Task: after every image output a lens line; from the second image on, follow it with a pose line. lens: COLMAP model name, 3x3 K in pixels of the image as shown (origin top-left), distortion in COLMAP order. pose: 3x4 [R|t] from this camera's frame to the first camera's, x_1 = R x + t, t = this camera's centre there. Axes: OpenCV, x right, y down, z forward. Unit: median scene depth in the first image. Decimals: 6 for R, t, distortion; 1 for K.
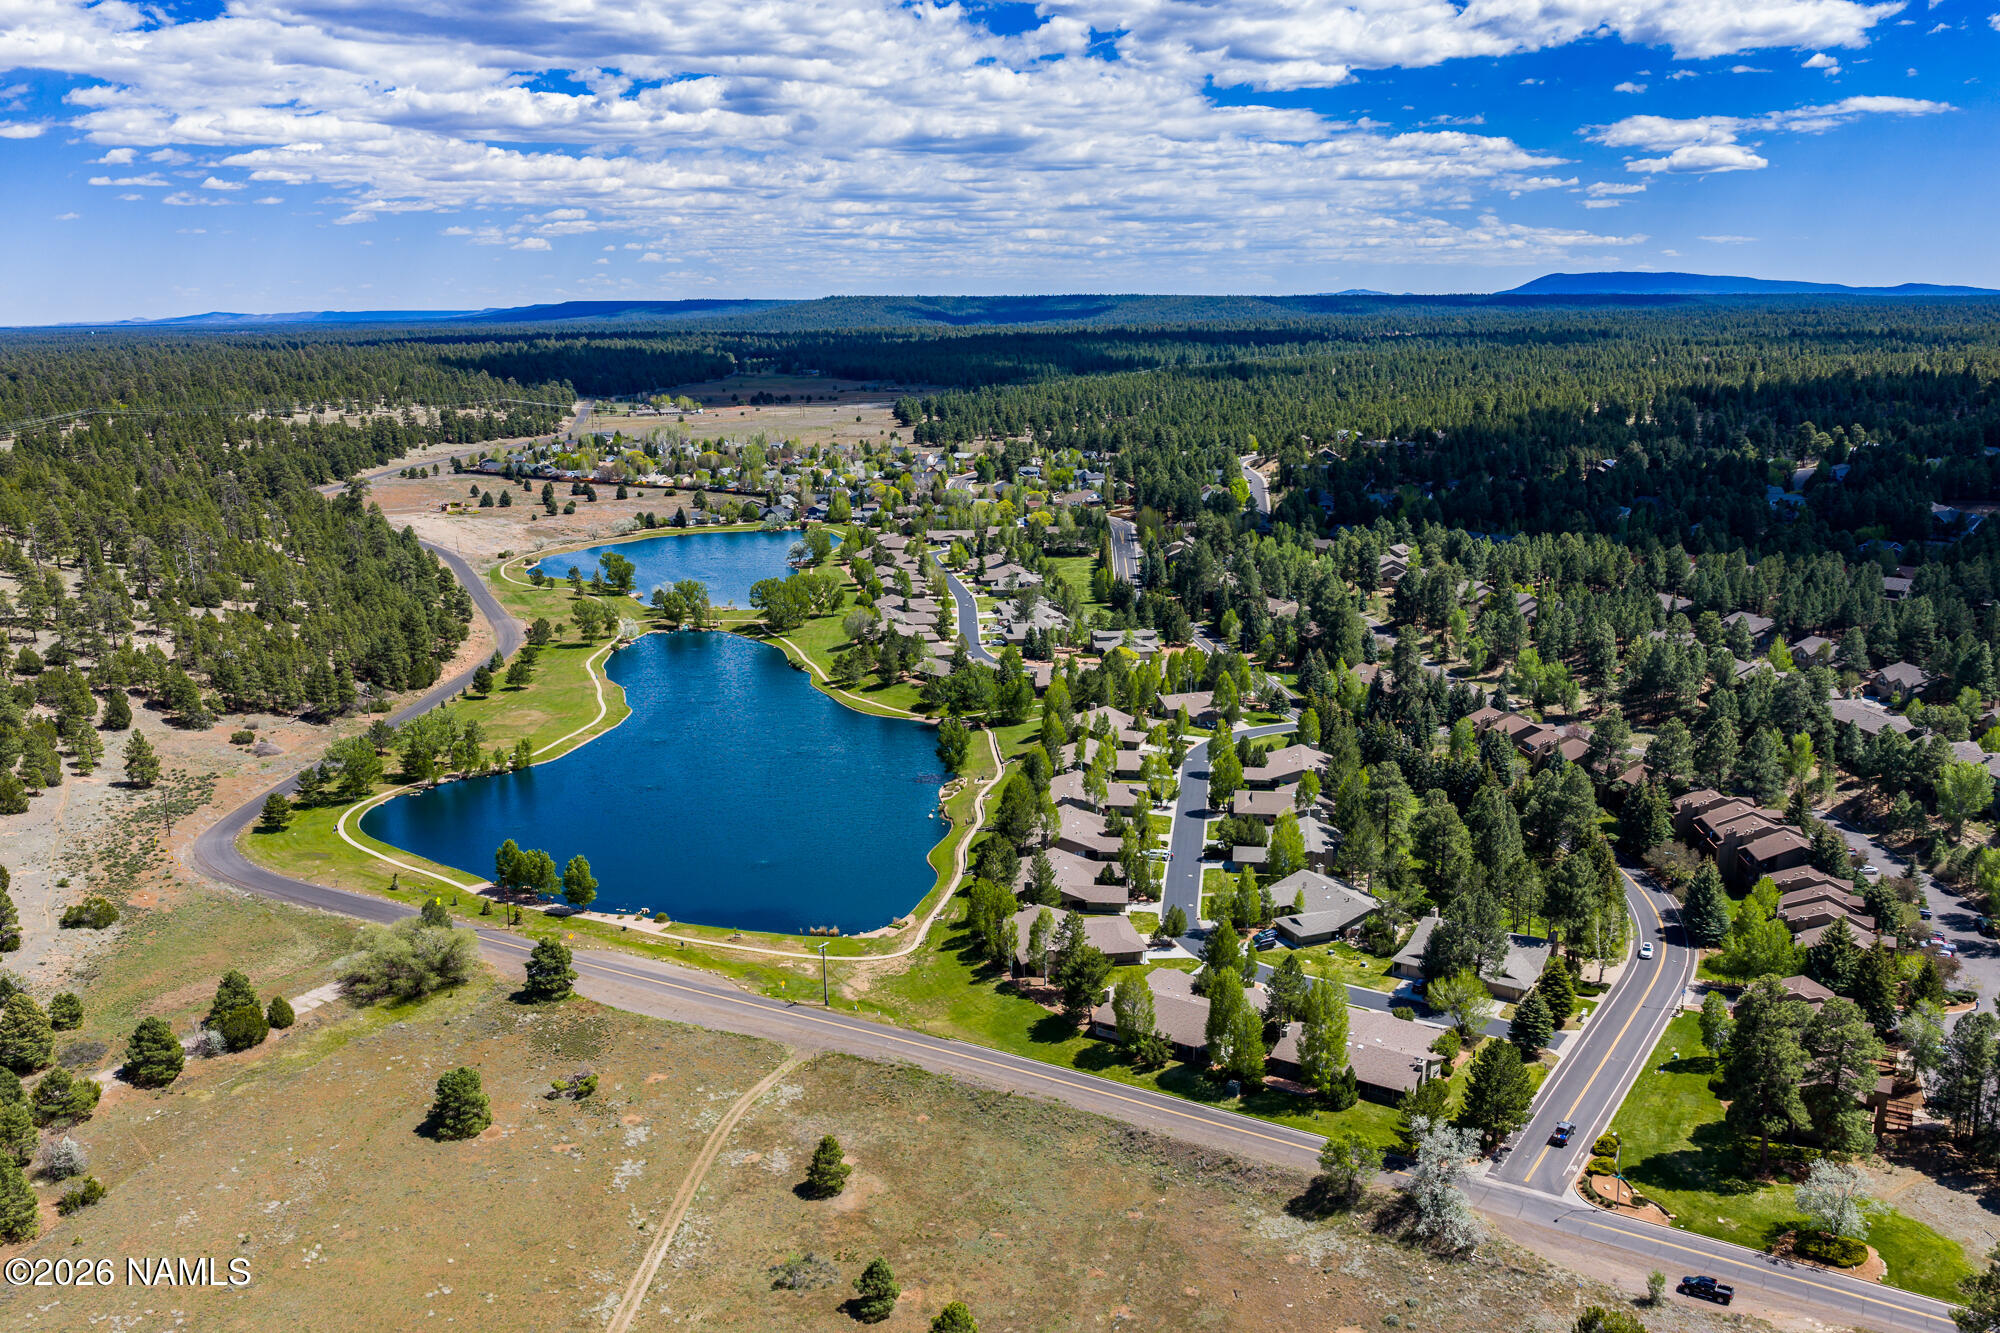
lens RADIAL K [[1648.3, 0, 1000.4], [0, 1648.3, 685.3], [0, 0, 1]] dist [0.012751, -0.017872]
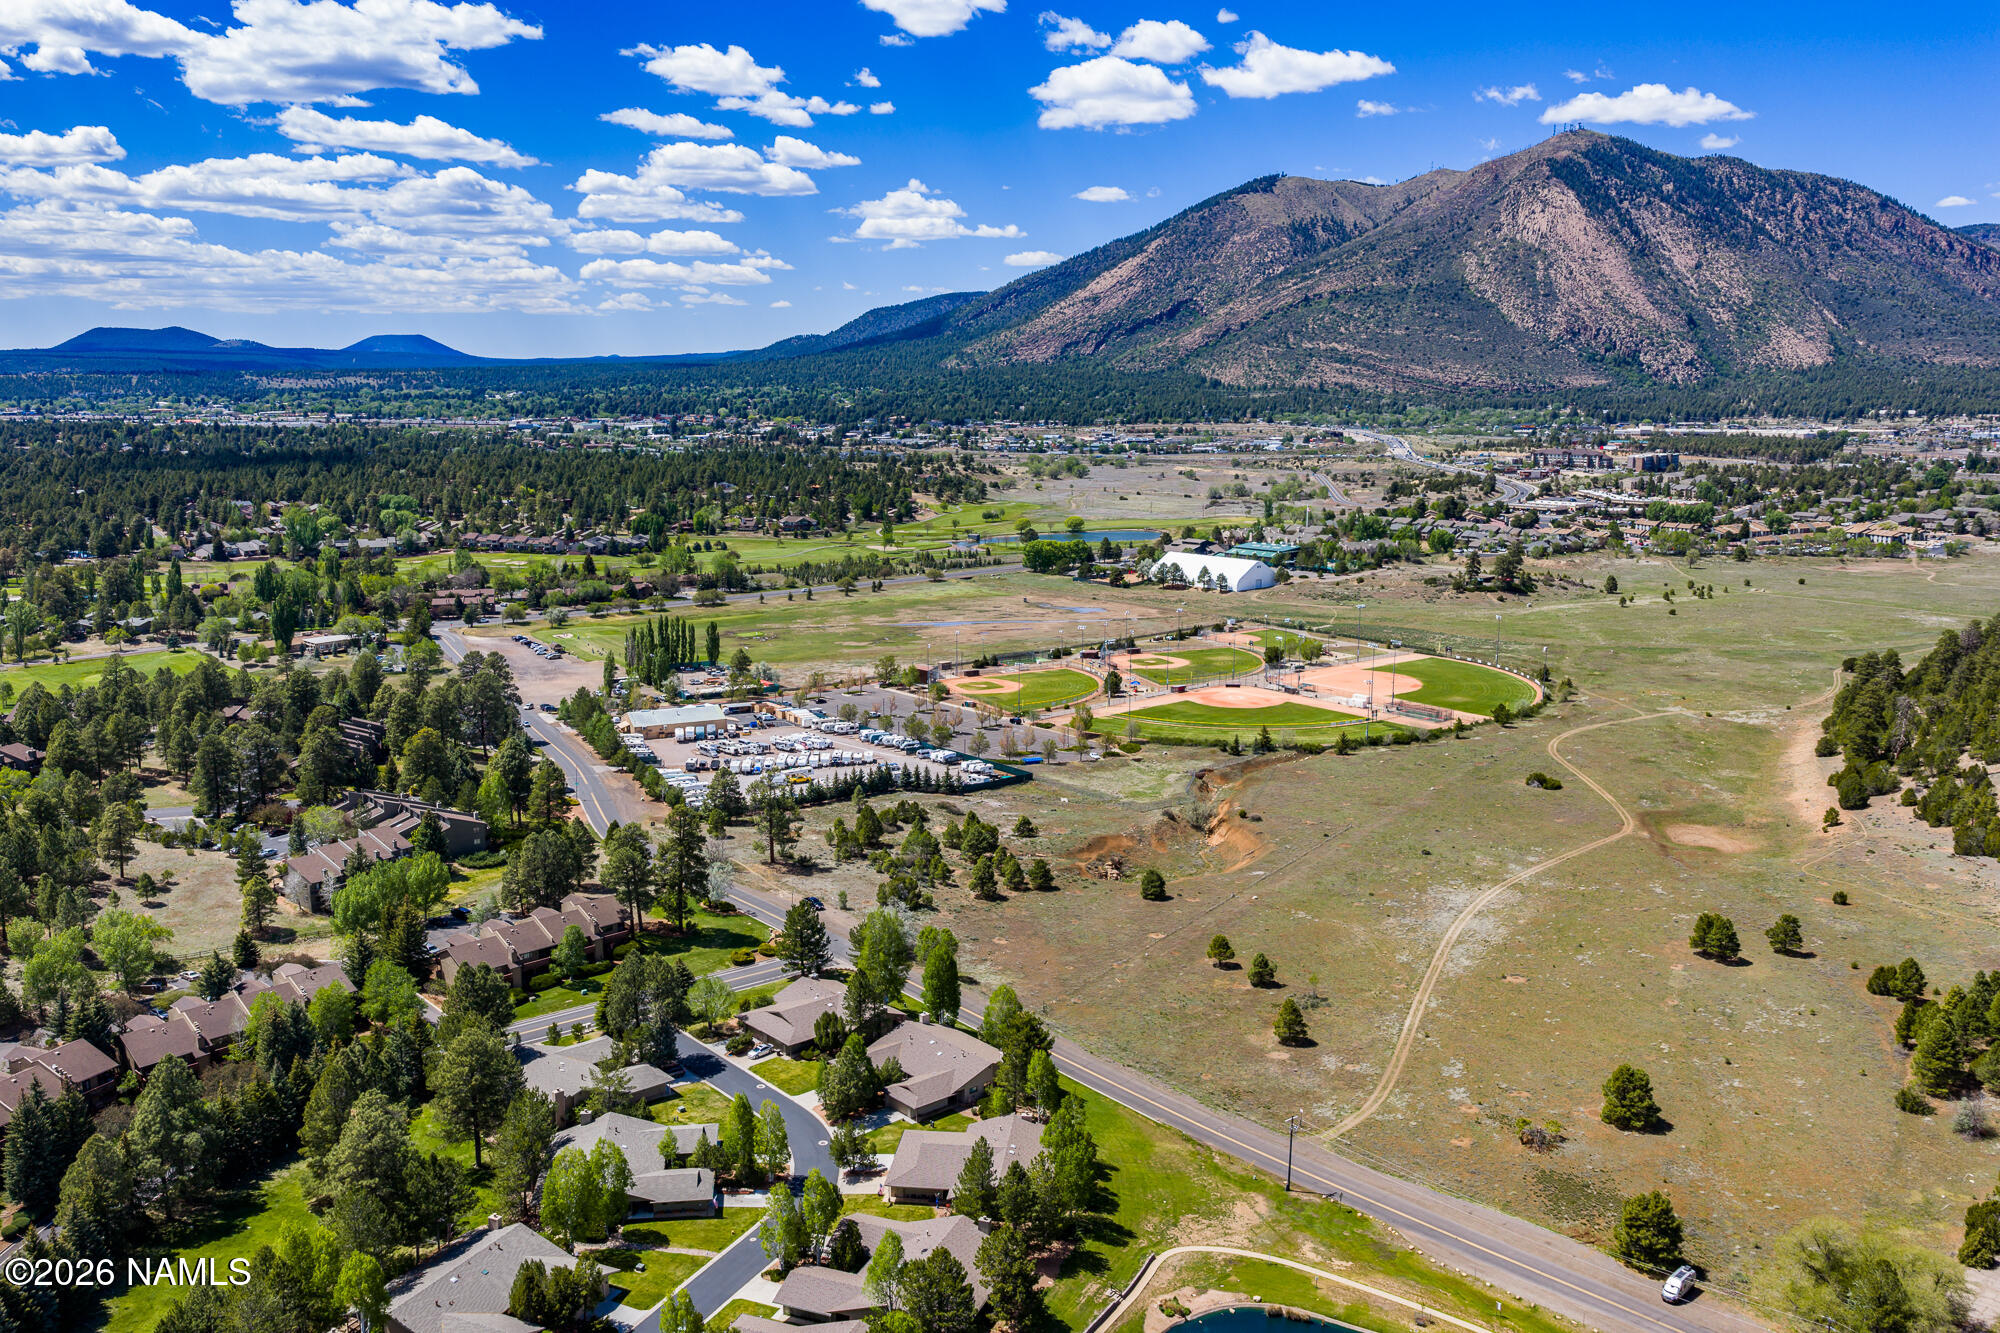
lens RADIAL K [[1649.4, 0, 997.2], [0, 1649.4, 664.9], [0, 0, 1]] dist [0.019780, -0.026536]
pose [[-0.959896, -0.044135, 0.276860, -0.209907], [0.068139, 0.921193, 0.383093, -0.446295], [-0.271949, 0.386594, -0.881243, 1.914647]]
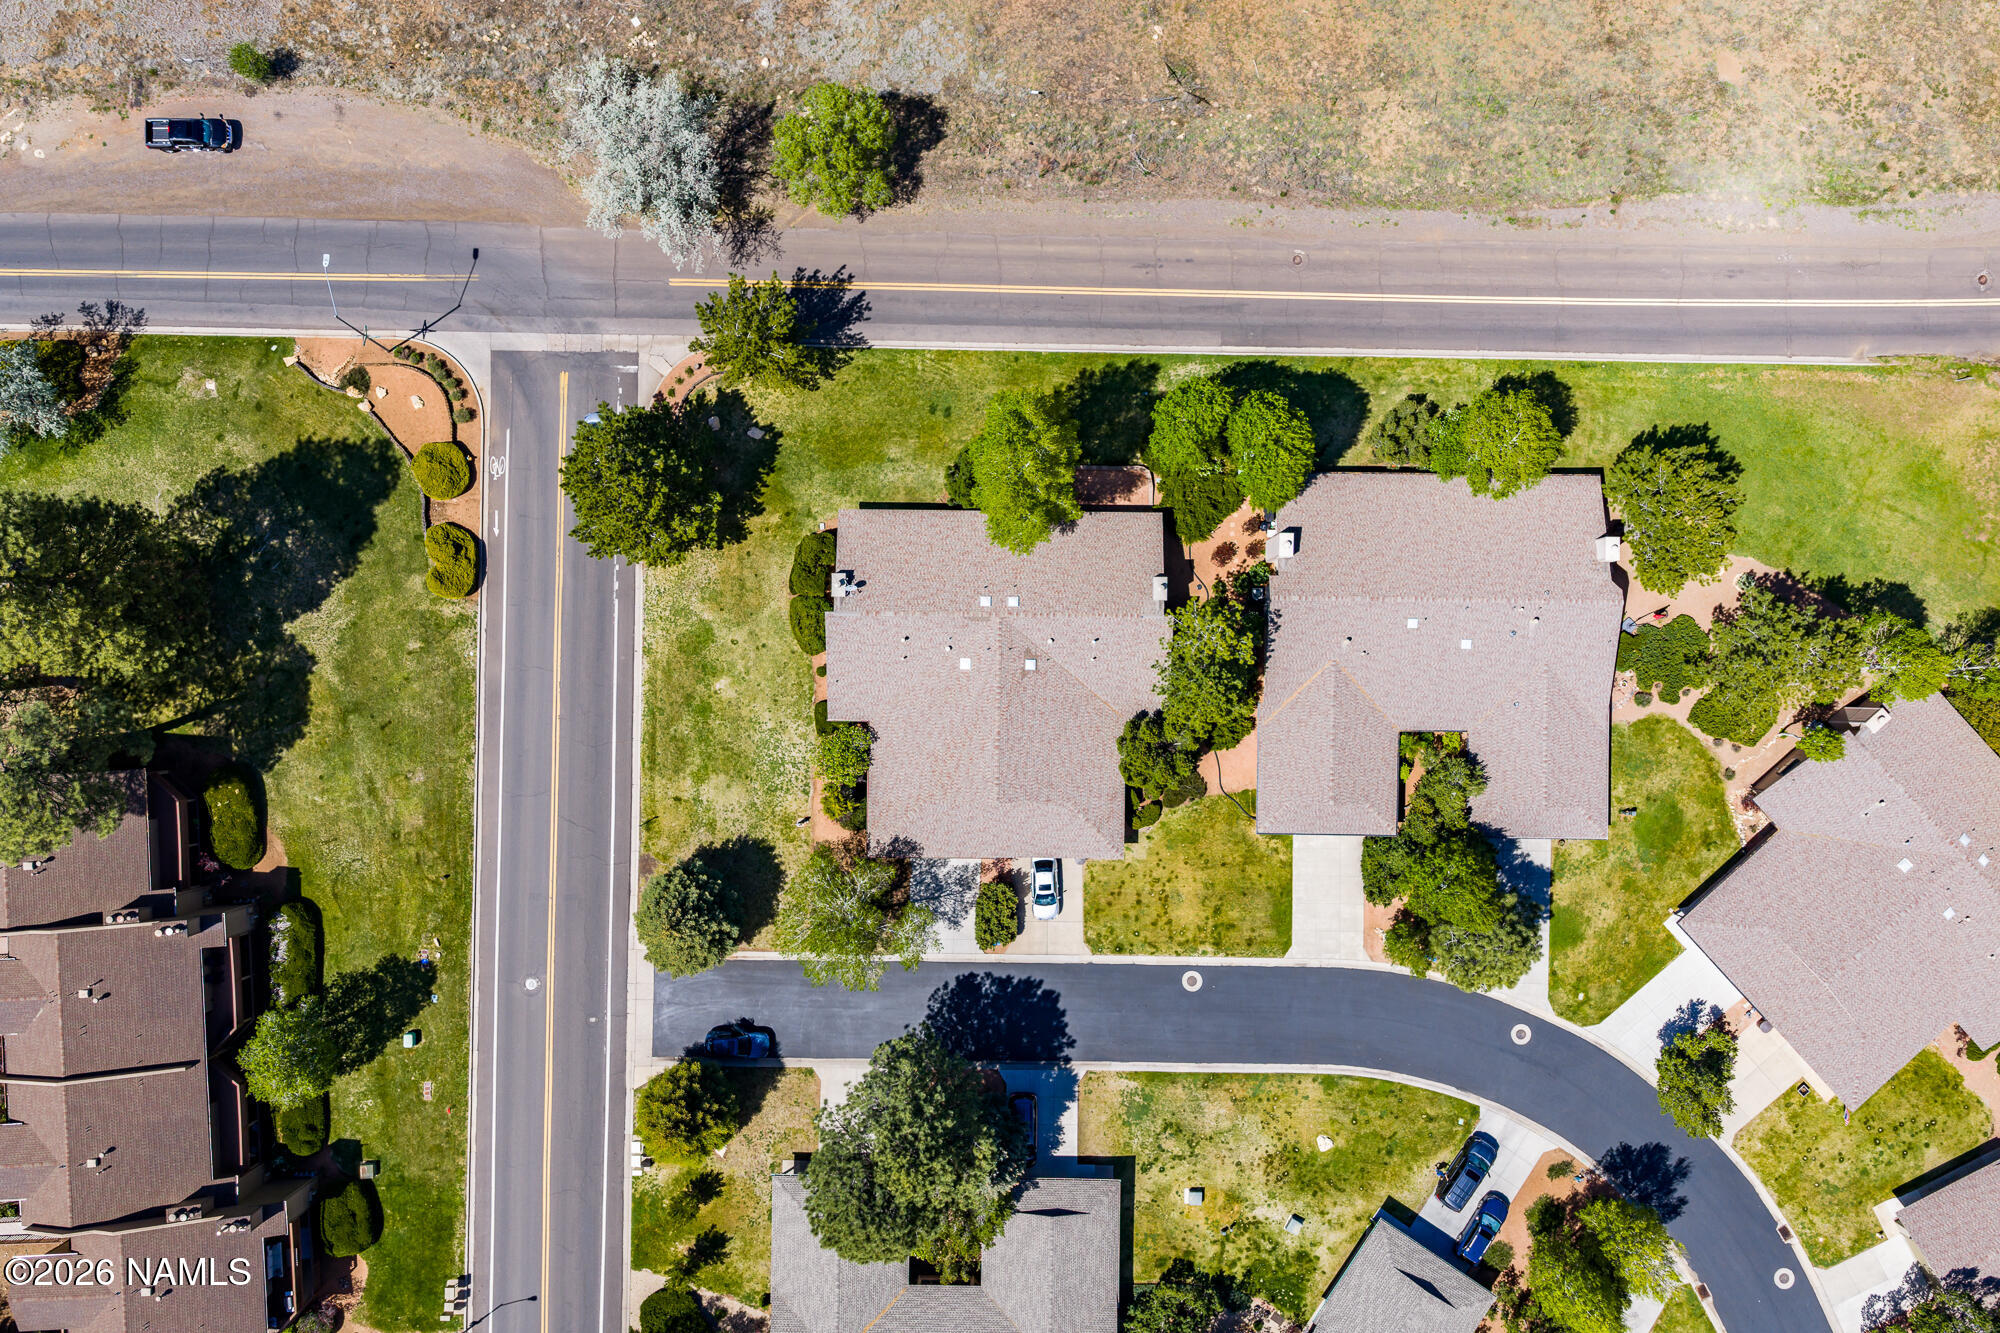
lens RADIAL K [[1645.4, 0, 997.5], [0, 1645.4, 684.9], [0, 0, 1]] dist [0.023669, -0.038582]
pose [[-0.842534, 0.538643, 0.000505, 0.225855], [-0.121963, -0.191684, 0.973849, -0.213751], [0.524654, 0.820439, 0.227195, 0.912156]]
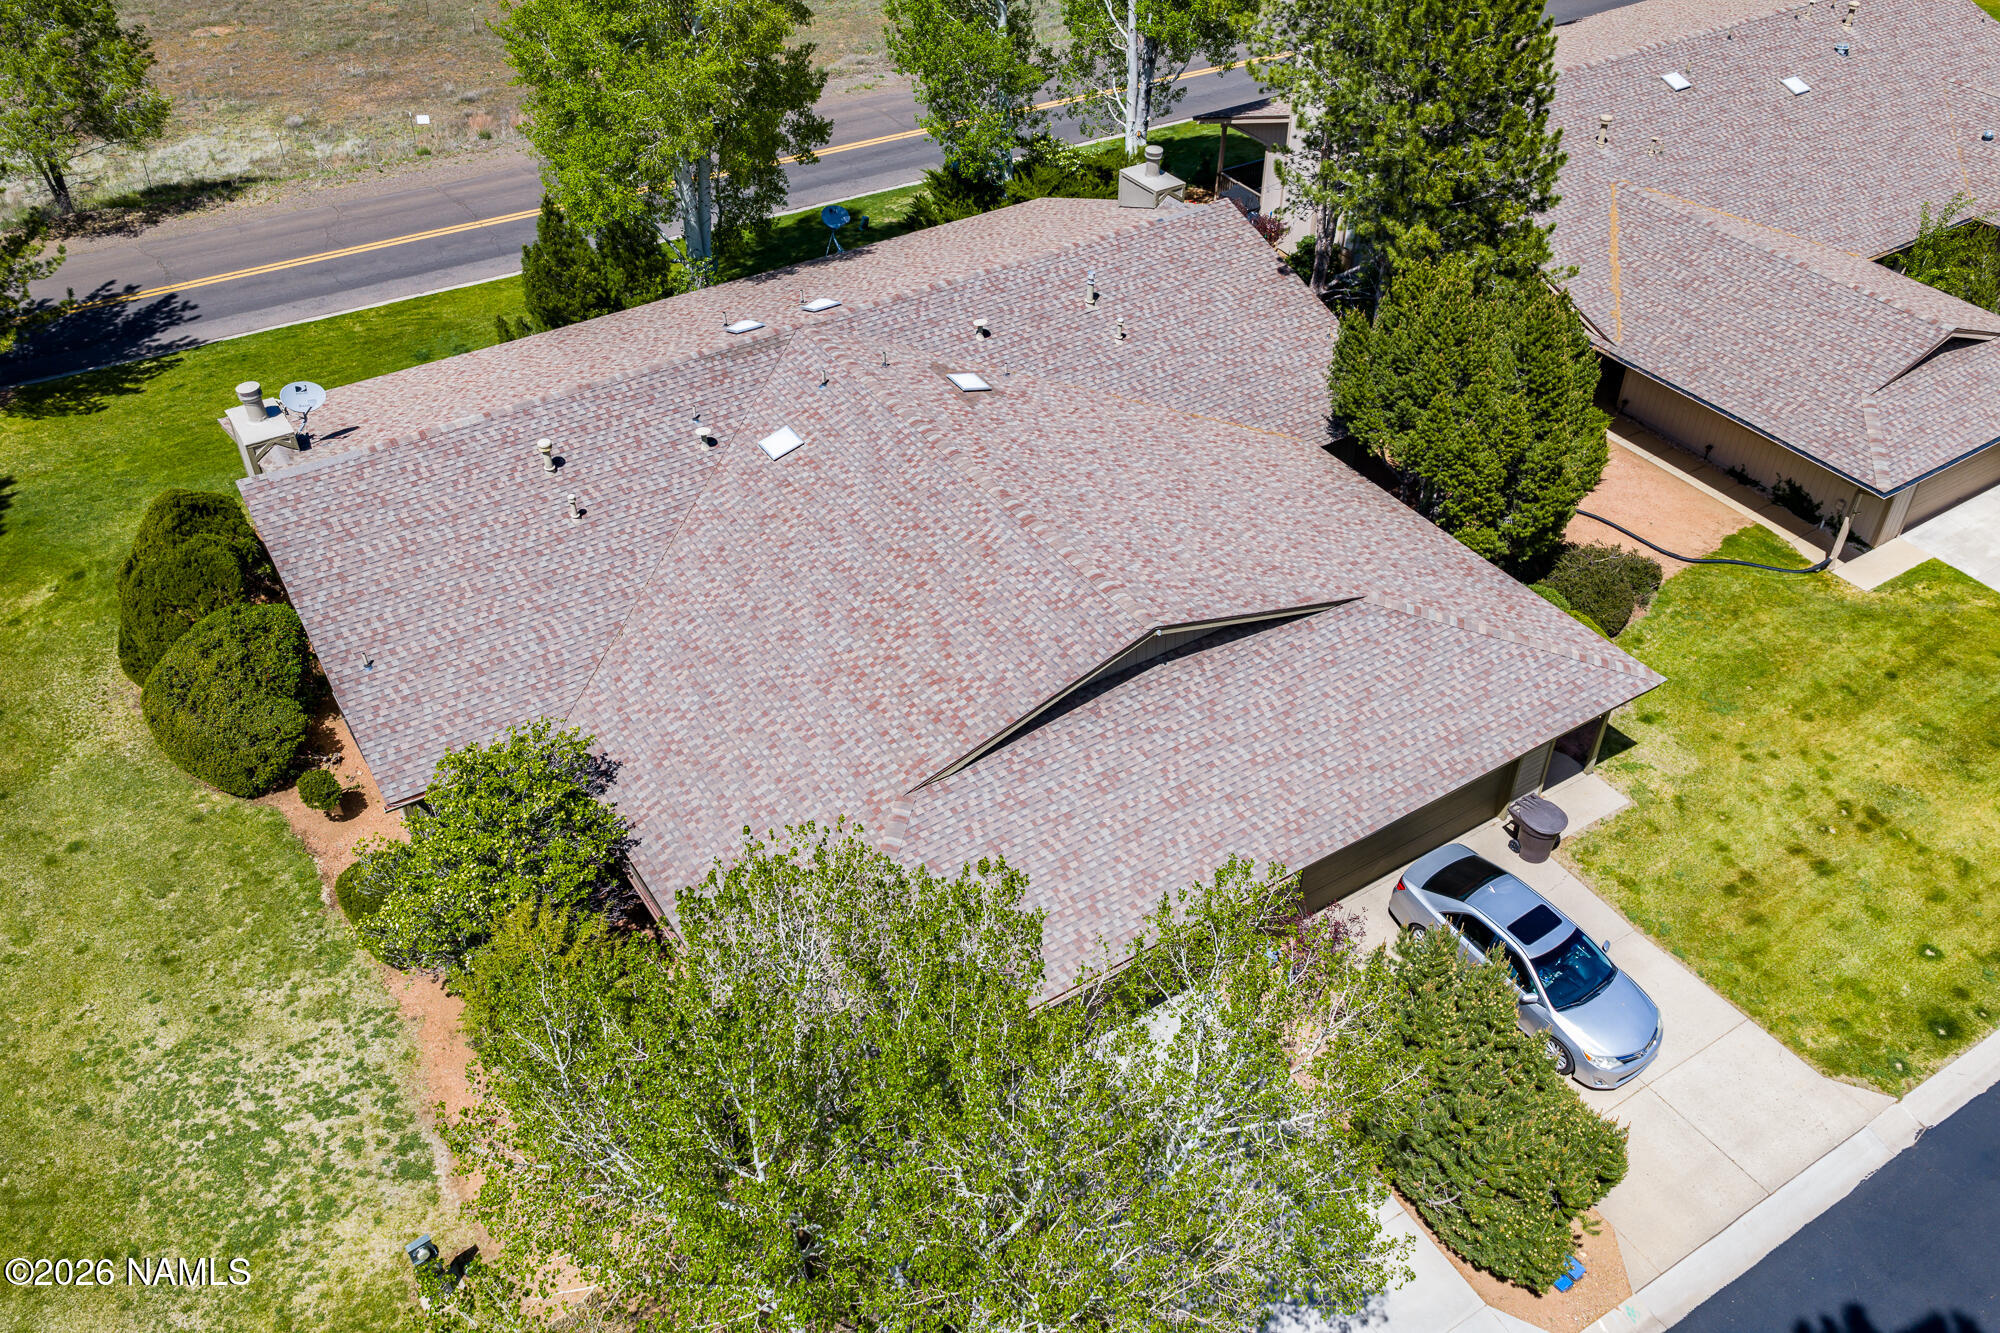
lens RADIAL K [[1645.4, 0, 997.5], [0, 1645.4, 684.9], [0, 0, 1]] dist [0.023669, -0.038582]
pose [[-0.404264, 0.589341, -0.699463, 0.324458], [-0.204111, 0.687325, 0.697082, 0.135484], [0.891577, 0.424573, -0.157570, 1.046300]]
